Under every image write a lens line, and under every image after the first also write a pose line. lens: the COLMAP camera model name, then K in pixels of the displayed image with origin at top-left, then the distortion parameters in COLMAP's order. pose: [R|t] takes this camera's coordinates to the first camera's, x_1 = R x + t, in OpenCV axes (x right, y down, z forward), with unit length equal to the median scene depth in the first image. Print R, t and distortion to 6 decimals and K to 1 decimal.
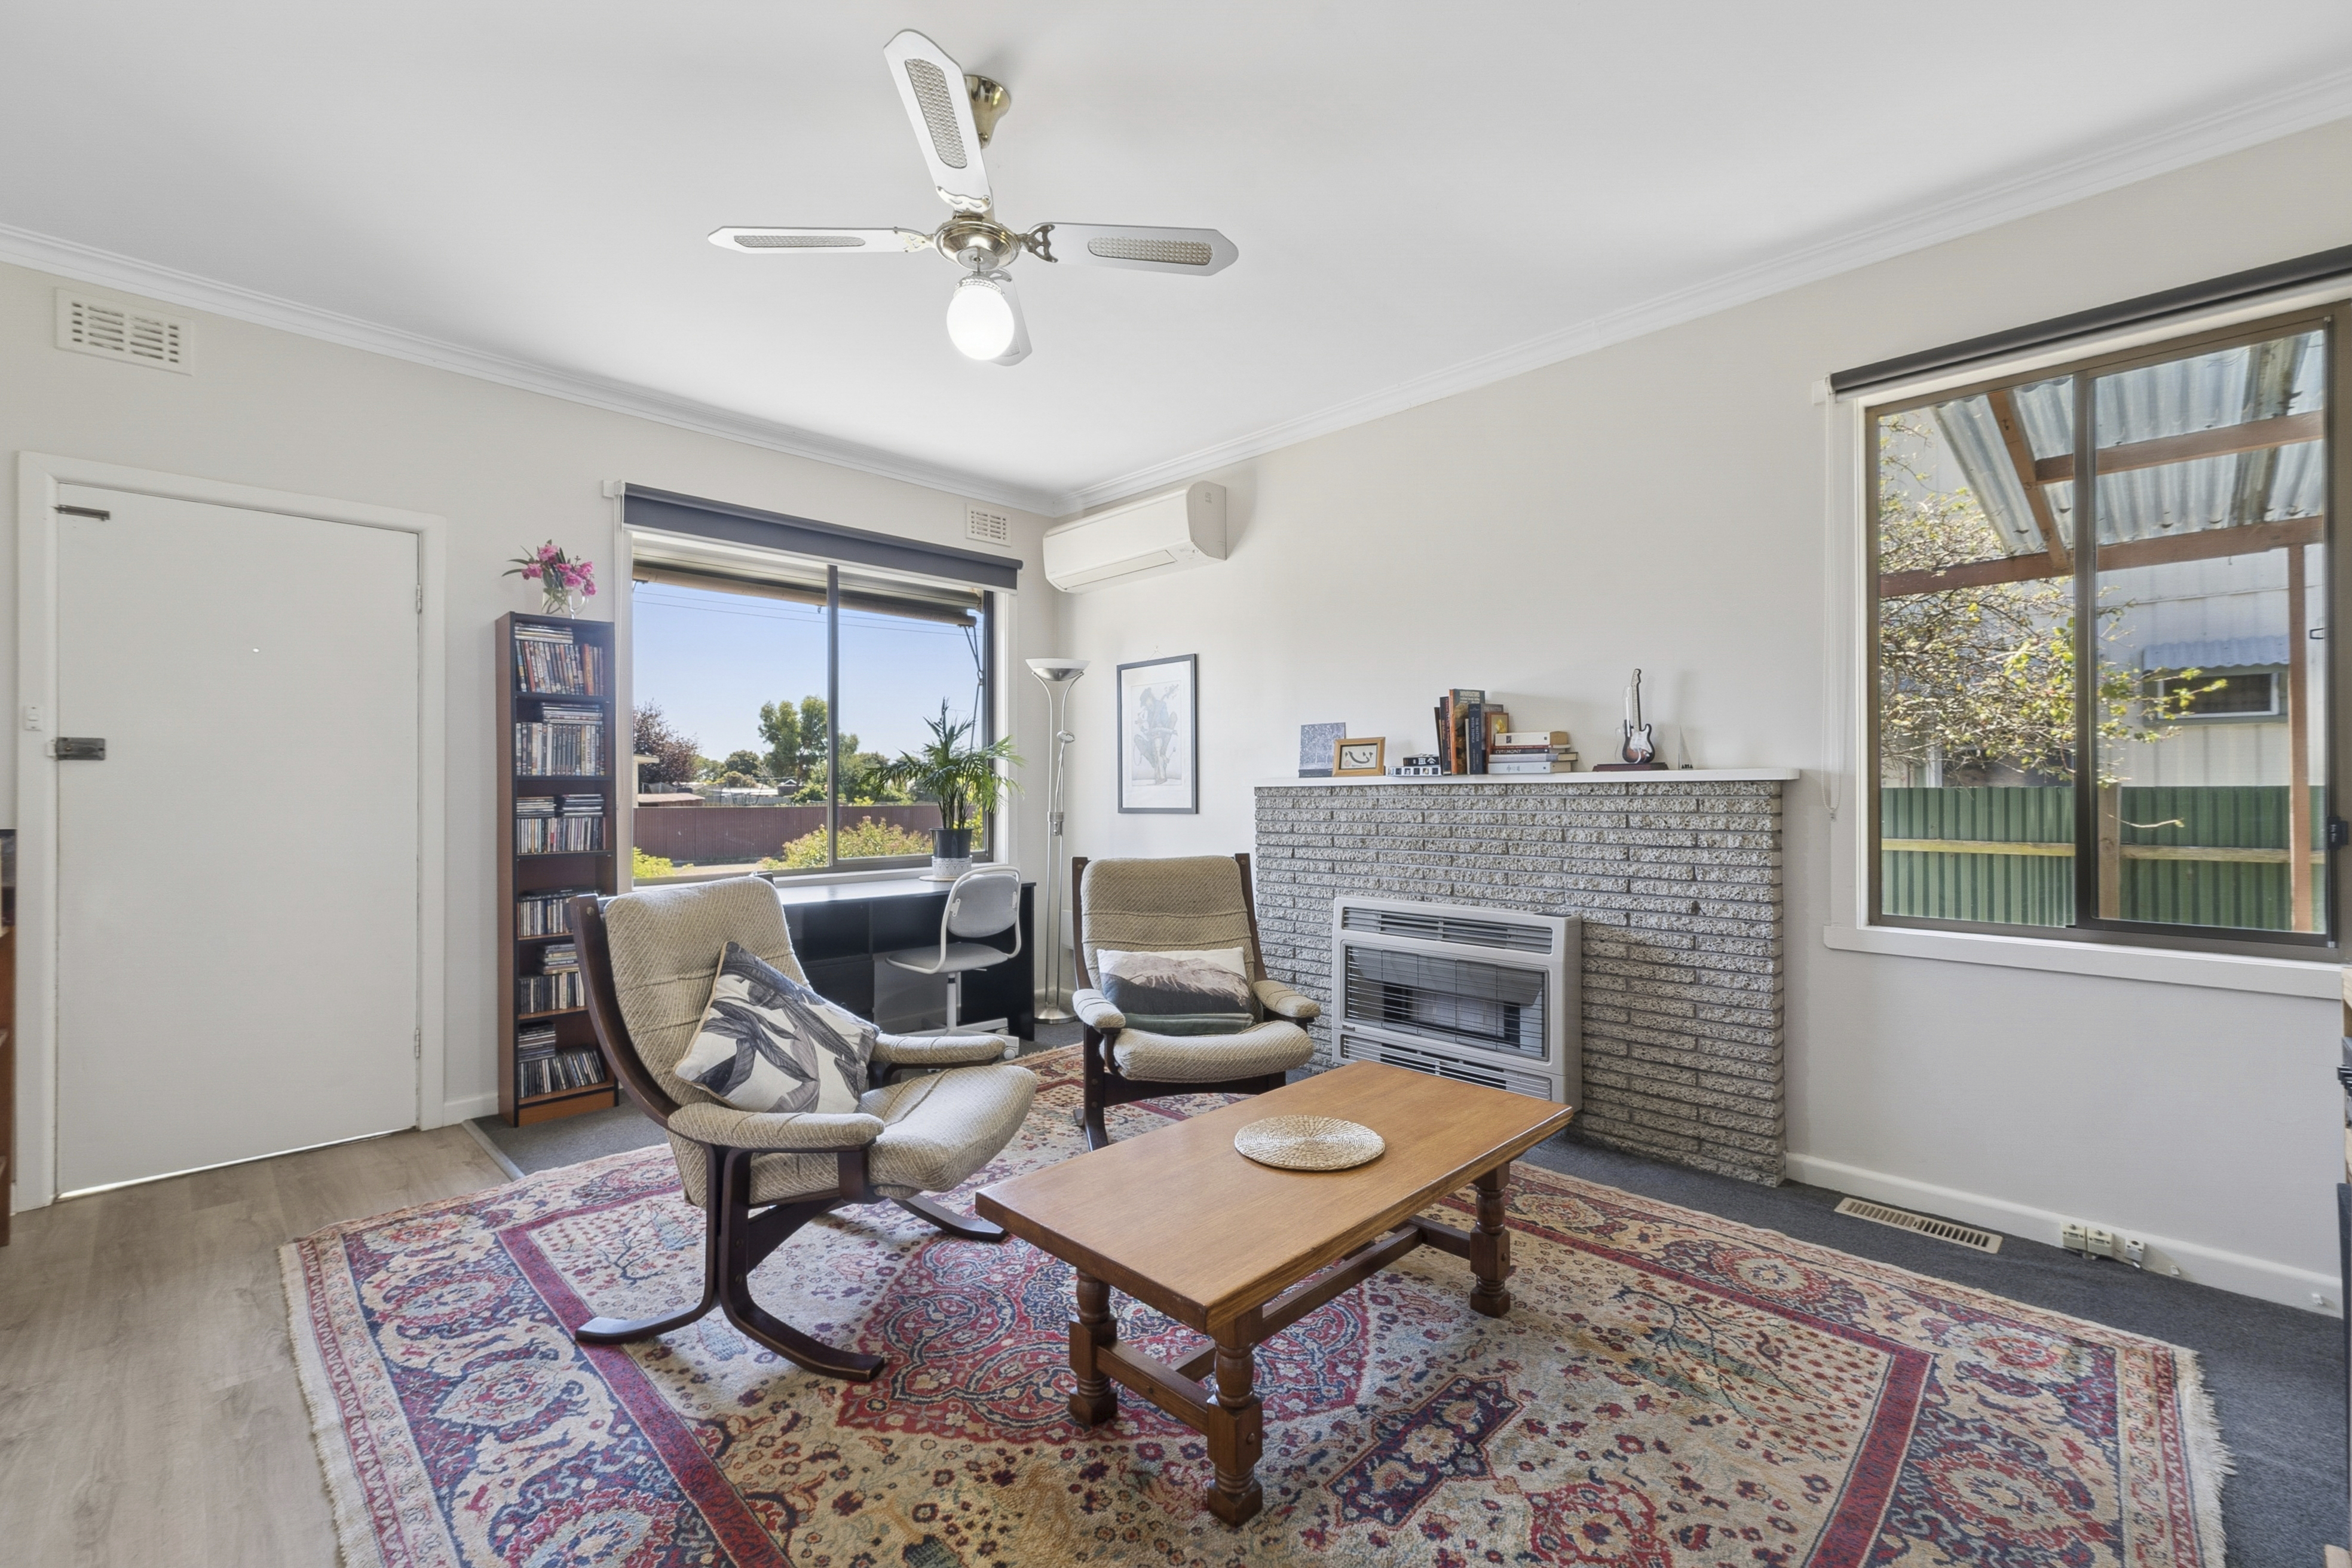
lens RADIAL K [[993.3, 0, 1176.0], [0, 993.3, 784.0], [0, 0, 1]] dist [0.010359, -0.000201]
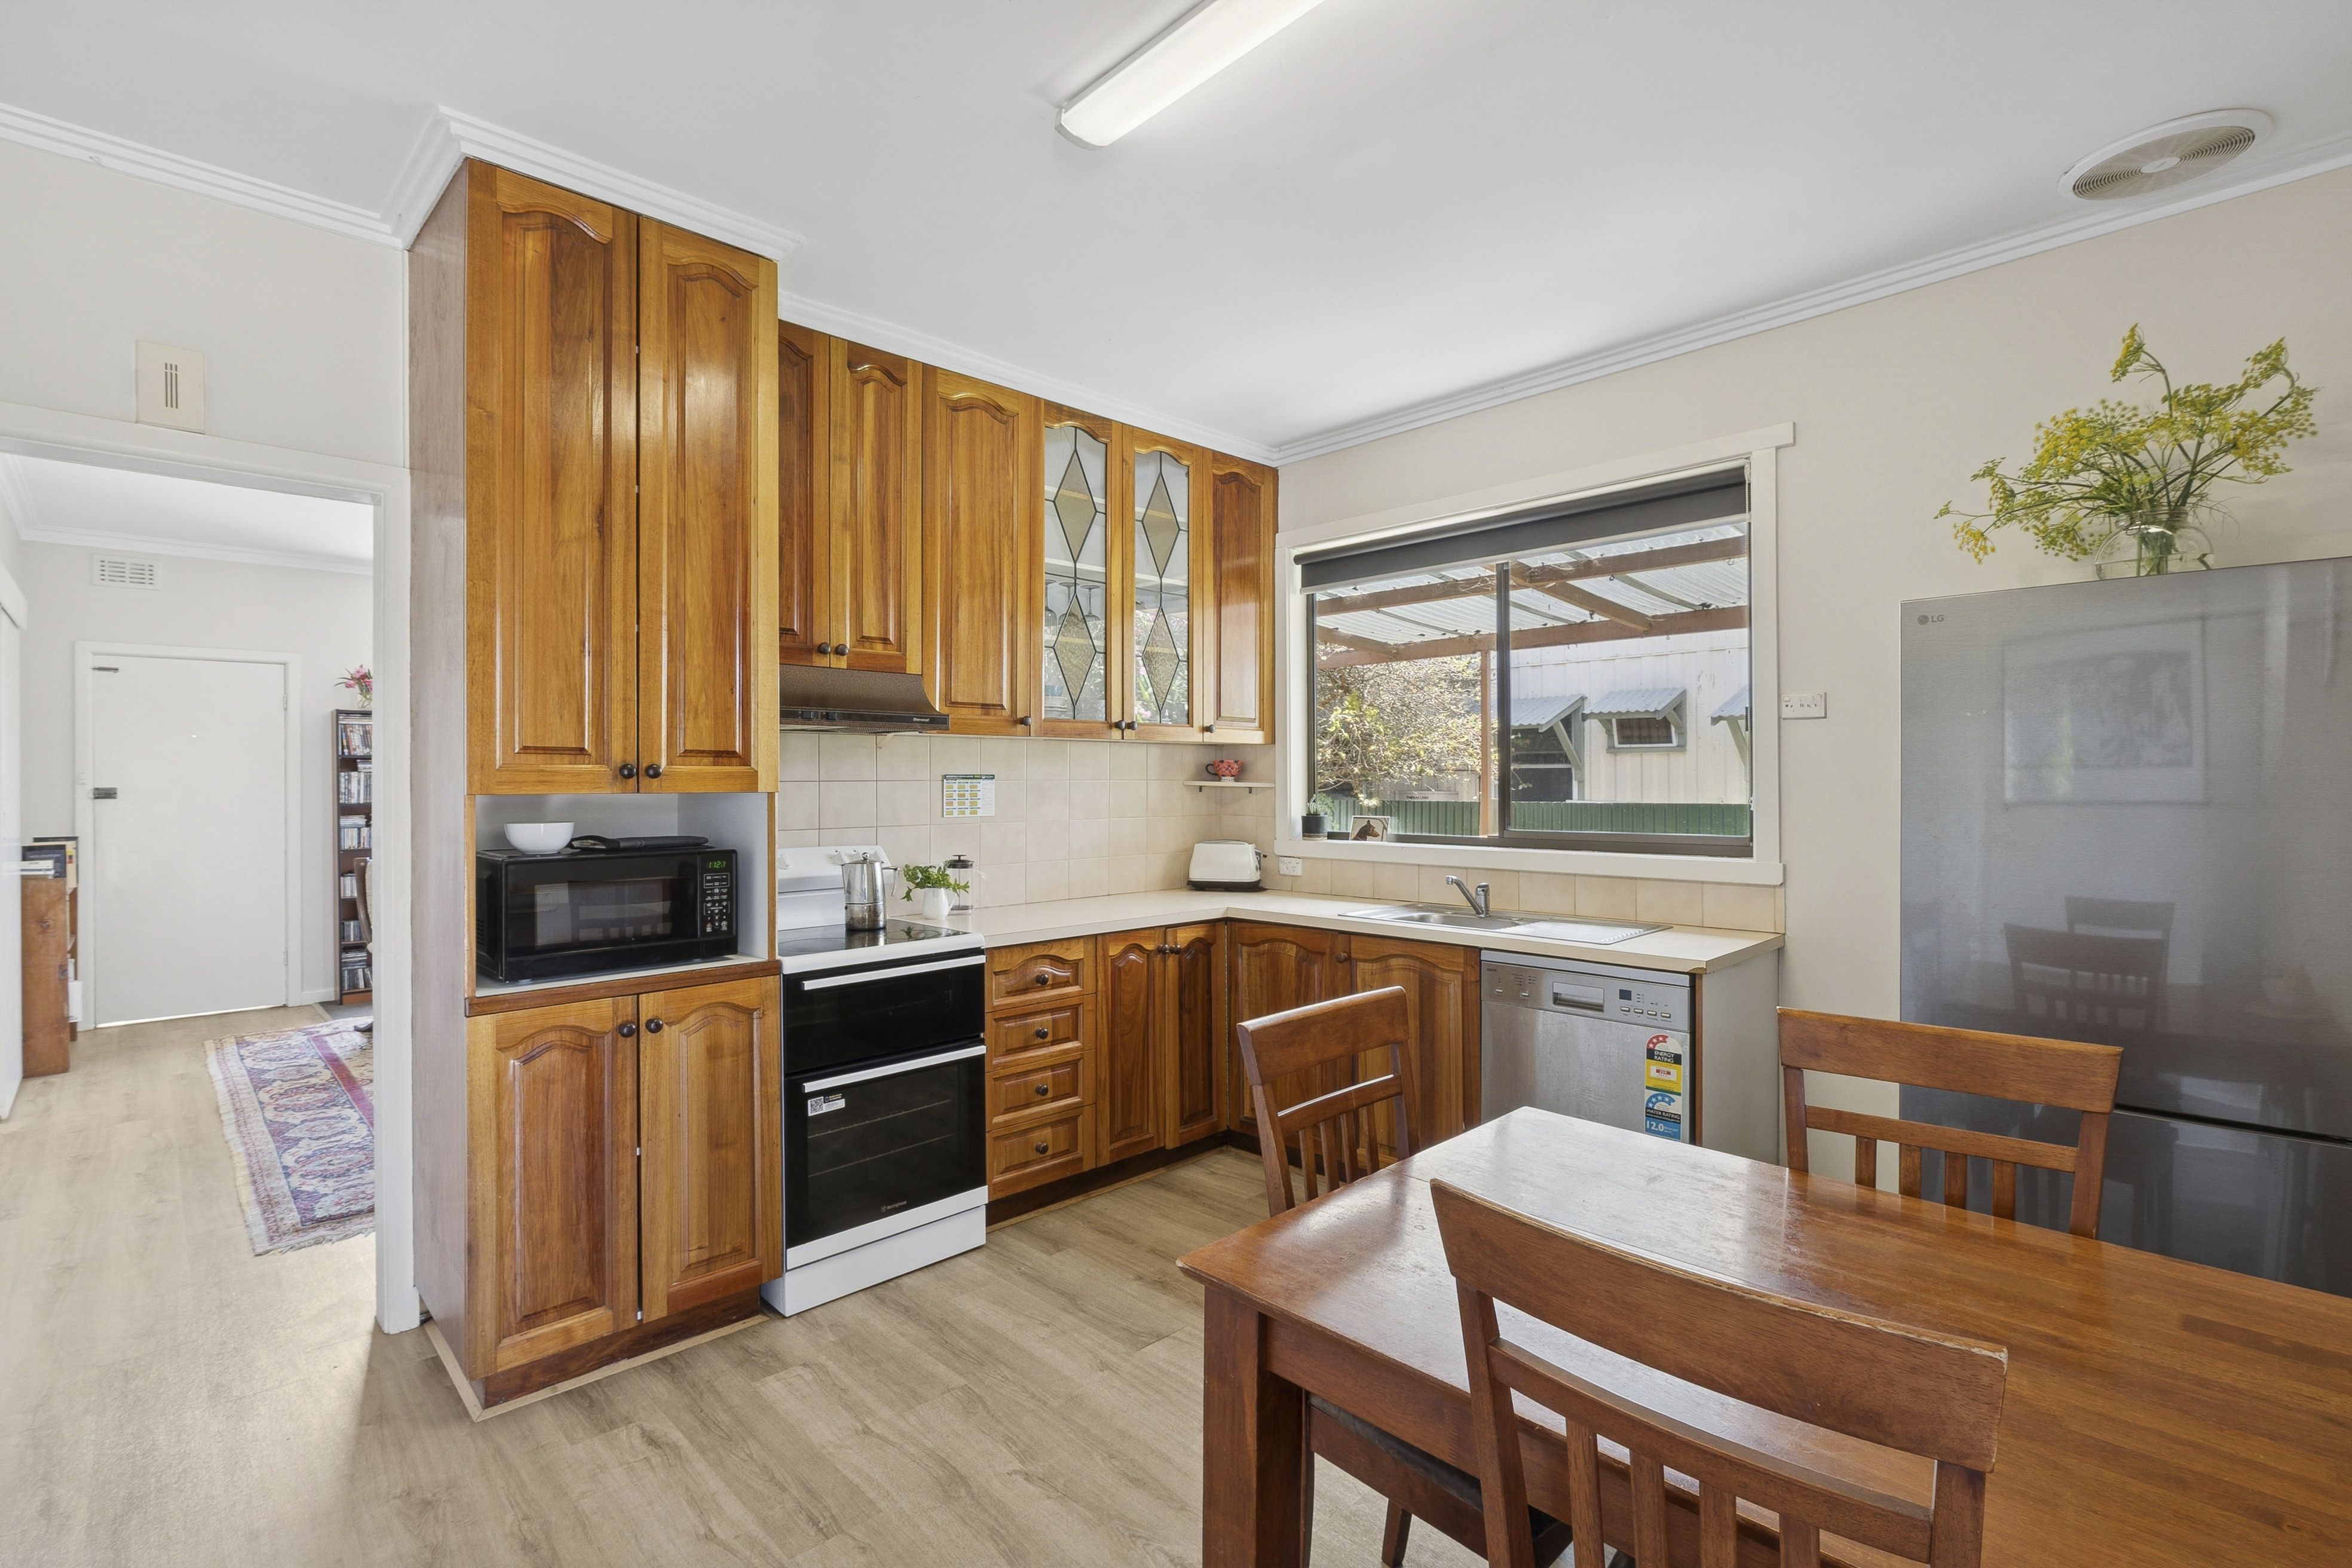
lens RADIAL K [[1090.0, 0, 1176.0], [0, 1090.0, 784.0], [0, 0, 1]] dist [-0.001612, -0.000197]
pose [[0.999570, -0.001453, -0.029299, 0.484396], [0.001644, 0.999977, 0.006513, -0.030007], [0.029289, -0.006559, 0.999549, -0.485272]]
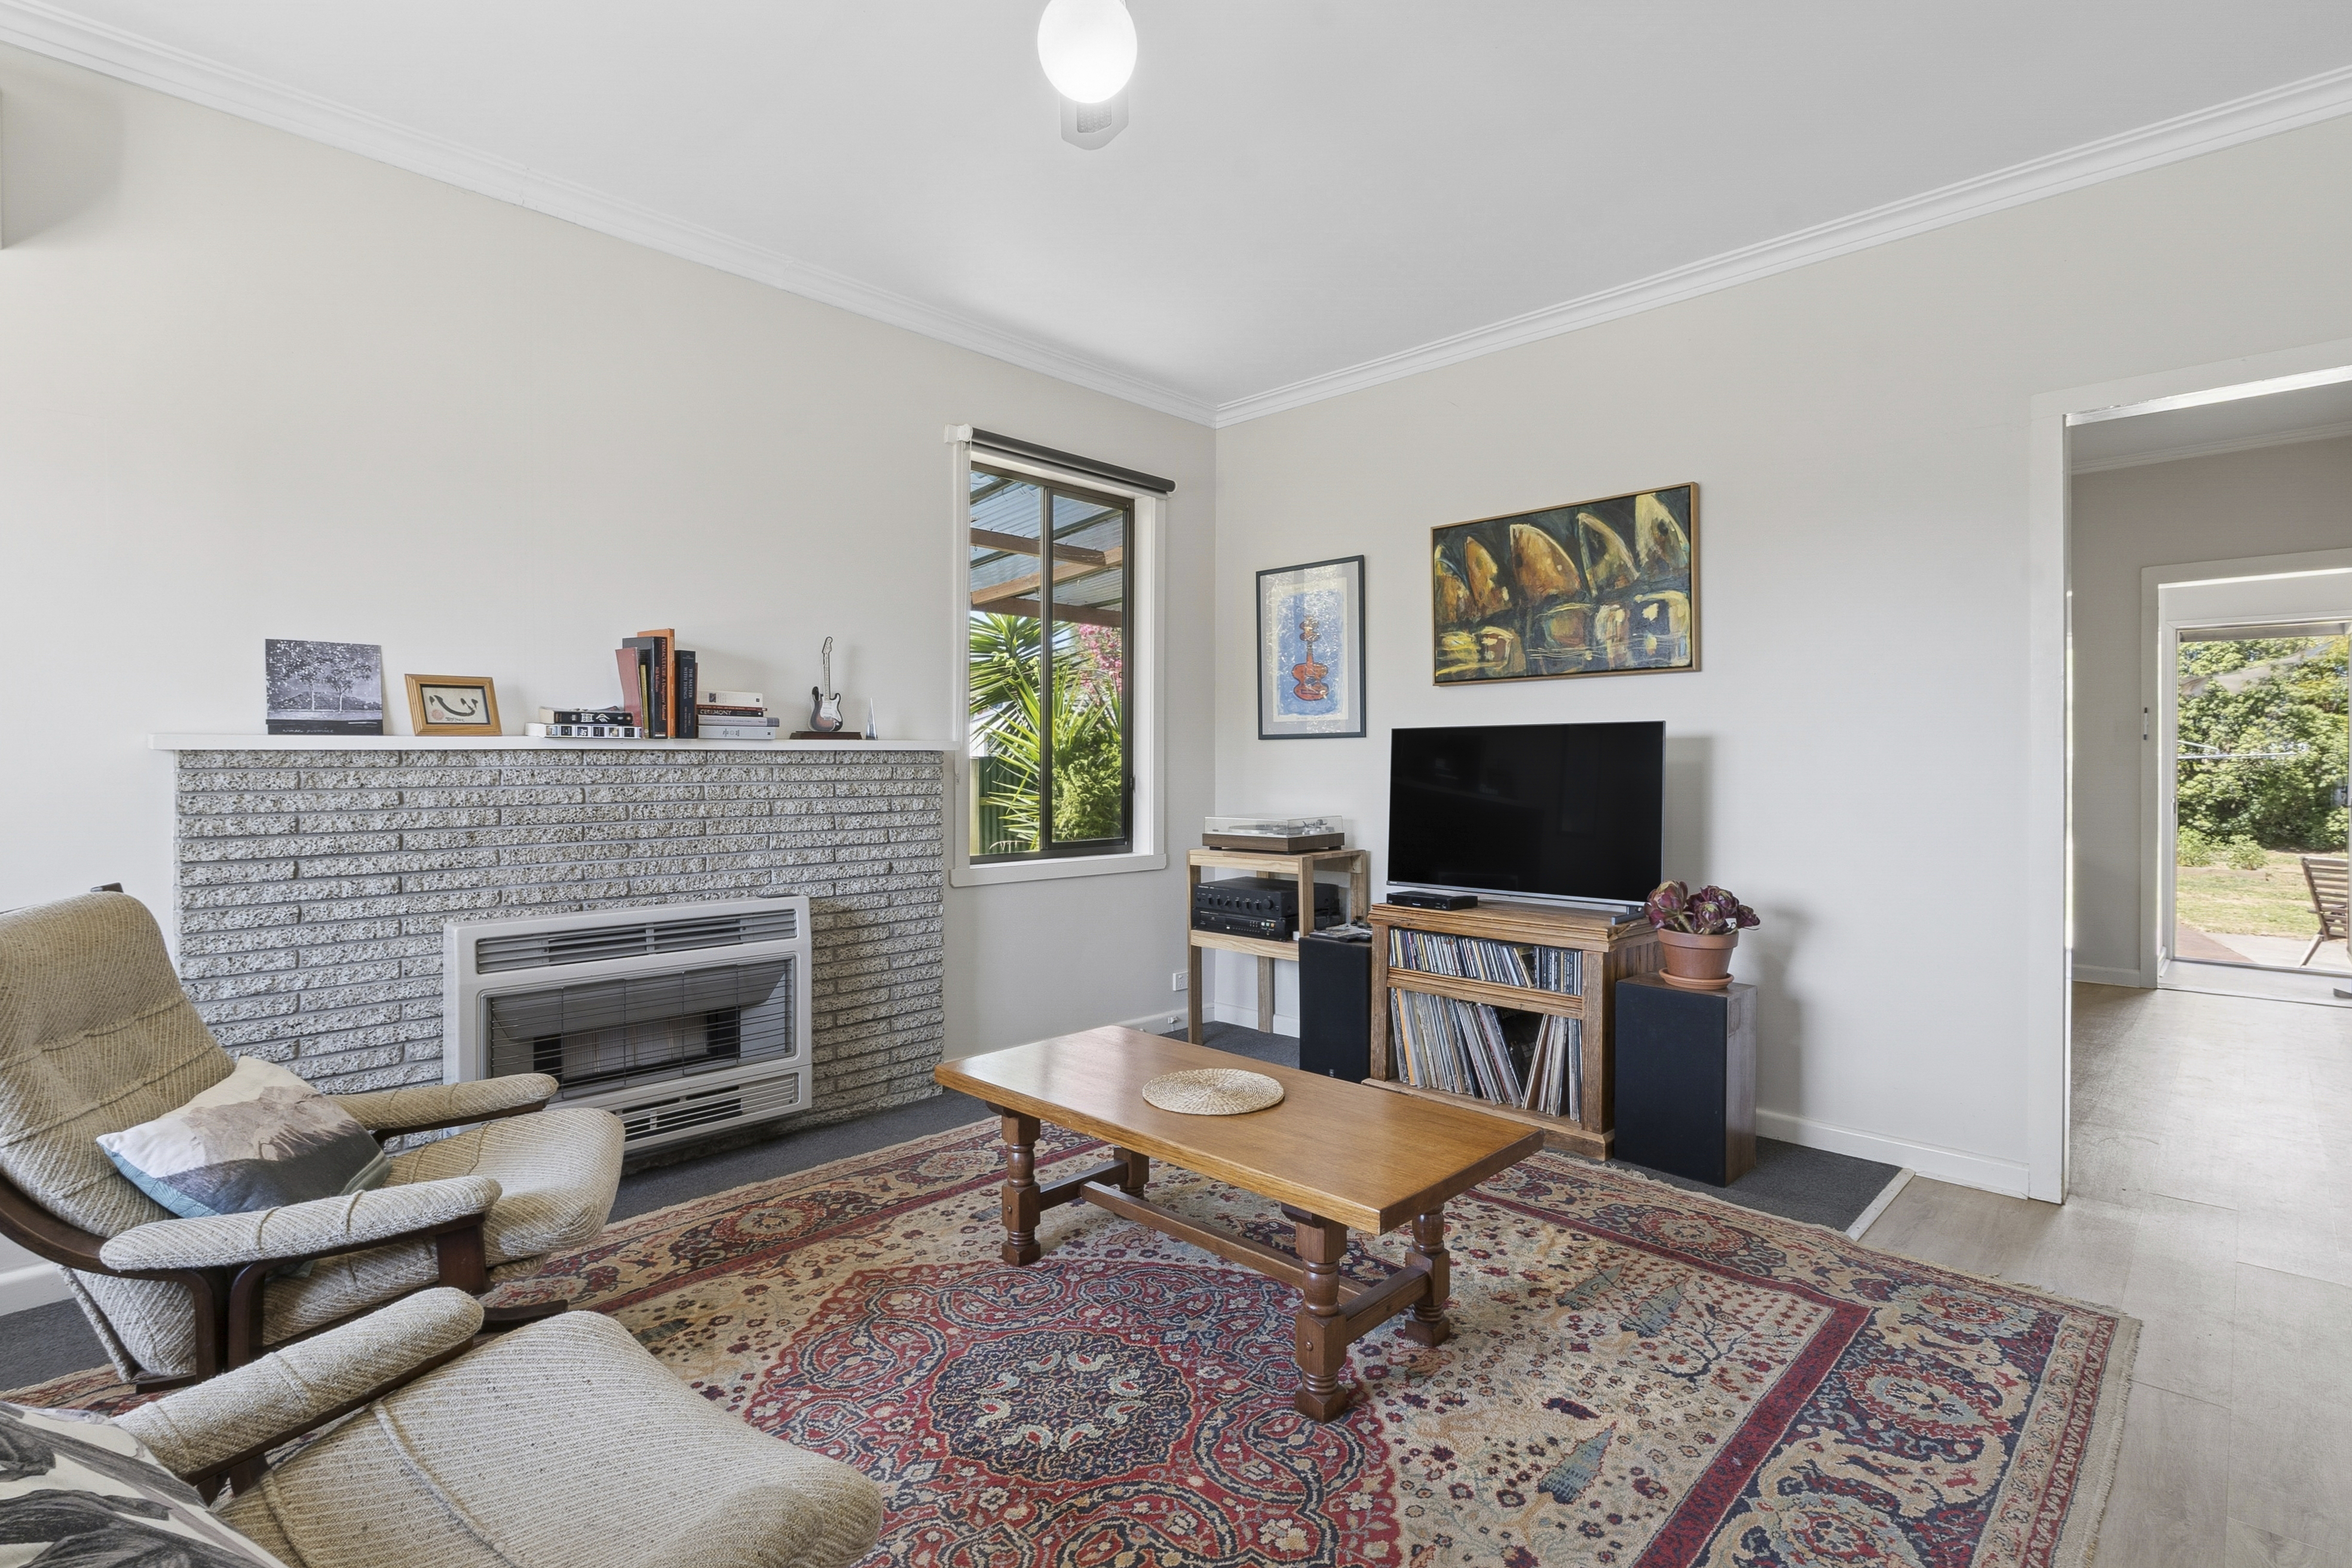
lens RADIAL K [[1128.2, 0, 1173.2], [0, 1128.2, 764.3], [0, 0, 1]] dist [0.010047, -0.008218]
pose [[-0.012350, -0.000424, 0.999924, -0.701886], [-0.006813, 0.999977, 0.000340, 0.009369], [-0.999901, -0.006808, -0.012353, 0.702054]]
